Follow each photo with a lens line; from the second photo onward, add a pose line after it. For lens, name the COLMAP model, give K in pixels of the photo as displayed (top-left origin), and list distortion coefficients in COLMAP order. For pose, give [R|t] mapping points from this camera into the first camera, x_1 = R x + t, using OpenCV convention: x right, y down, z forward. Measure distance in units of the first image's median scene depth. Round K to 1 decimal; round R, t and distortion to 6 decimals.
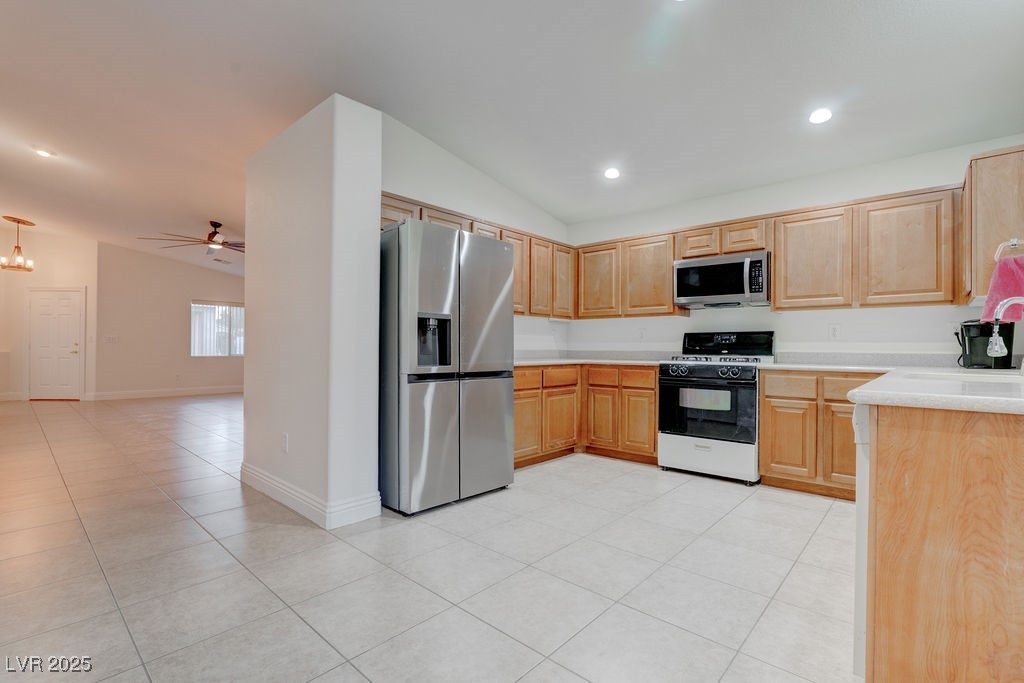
lens RADIAL K [[465.5, 0, 506.0], [0, 465.5, 345.1], [0, 0, 1]] dist [-0.024117, 0.012175]
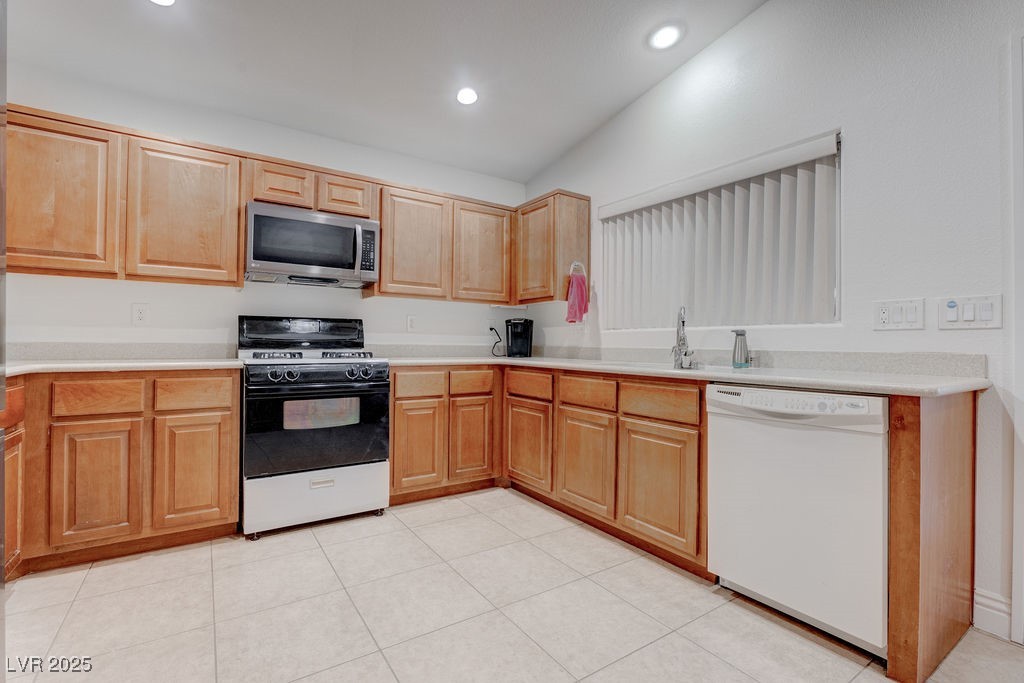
lens RADIAL K [[466.4, 0, 504.4], [0, 466.4, 337.1], [0, 0, 1]] dist [-0.013277, 0.000538]
pose [[0.245491, 0.008874, 0.969358, -0.177855], [-0.015560, 0.999865, -0.005213, 0.002295], [-0.969274, -0.013804, 0.245596, 0.555009]]
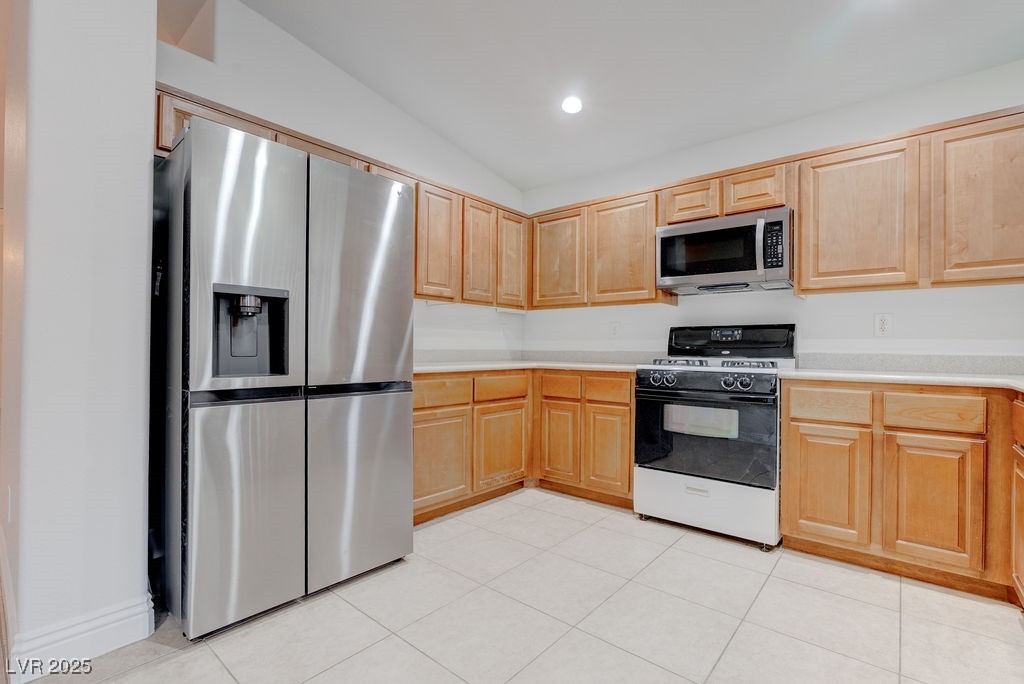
lens RADIAL K [[465.5, 0, 506.0], [0, 465.5, 345.6], [0, 0, 1]] dist [-0.024117, 0.012175]
pose [[0.999348, 0.002300, 0.036020, 0.110575], [-0.002336, 0.999997, 0.000959, 0.003847], [-0.036018, -0.001043, 0.999351, 0.310585]]
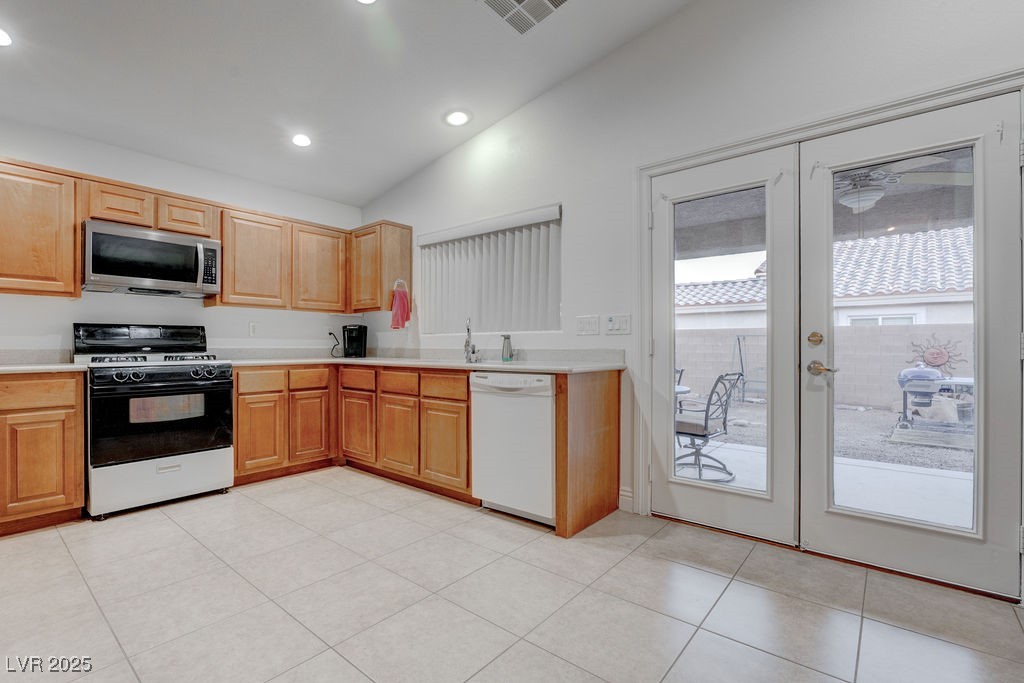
lens RADIAL K [[465.5, 0, 506.0], [0, 465.5, 345.1], [0, 0, 1]] dist [-0.024117, 0.012175]
pose [[-0.043506, -0.005338, 0.999039, -0.389319], [-0.006123, 0.999968, 0.005076, -0.000329], [-0.999034, -0.005896, -0.043537, 0.439800]]
